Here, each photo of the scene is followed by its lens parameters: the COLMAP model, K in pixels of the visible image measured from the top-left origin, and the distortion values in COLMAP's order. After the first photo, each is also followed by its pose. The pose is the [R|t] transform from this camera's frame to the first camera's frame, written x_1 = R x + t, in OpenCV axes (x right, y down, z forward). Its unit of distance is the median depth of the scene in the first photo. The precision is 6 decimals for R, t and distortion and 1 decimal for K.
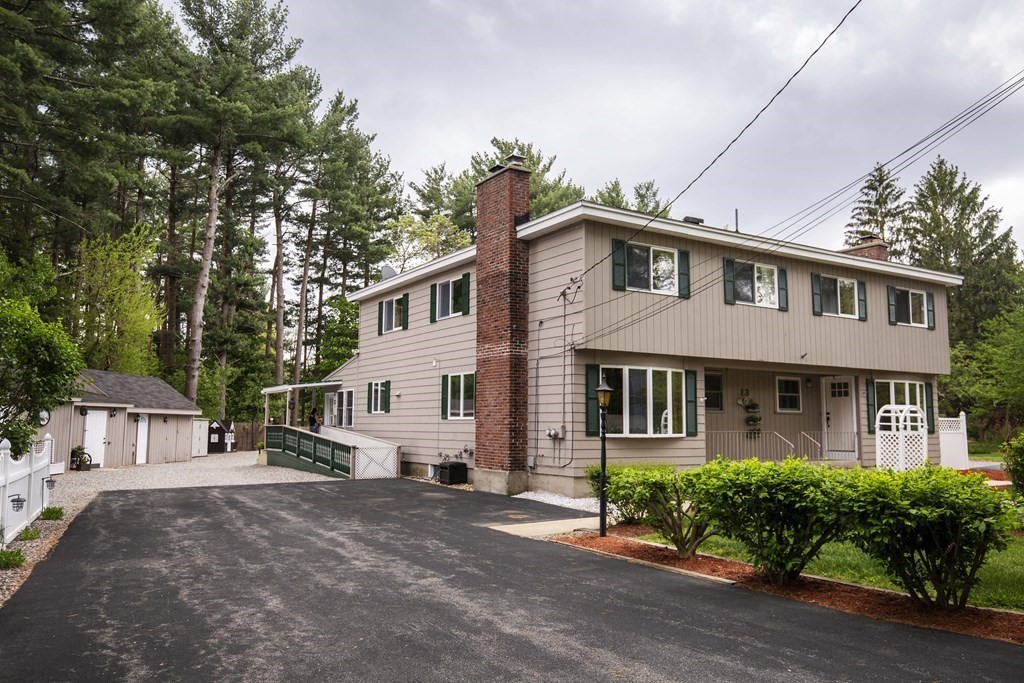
lens RADIAL K [[780.1, 0, 549.4], [0, 780.1, 343.1], [0, 0, 1]] dist [0.065958, 0.000489]
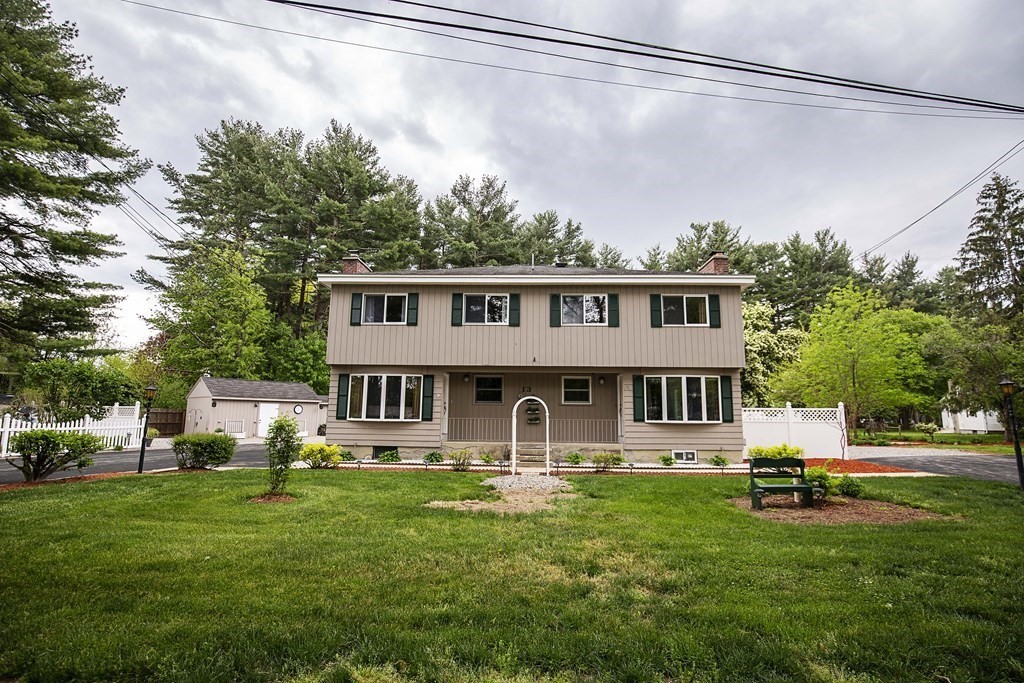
lens RADIAL K [[466.3, 0, 515.6], [0, 466.3, 343.5], [0, 0, 1]] dist [-0.032823, 0.006495]
pose [[0.808805, -0.078361, -0.582832, 0.411591], [0.052467, 0.996745, -0.061203, 0.019272], [0.585731, 0.018921, 0.810284, 0.203785]]
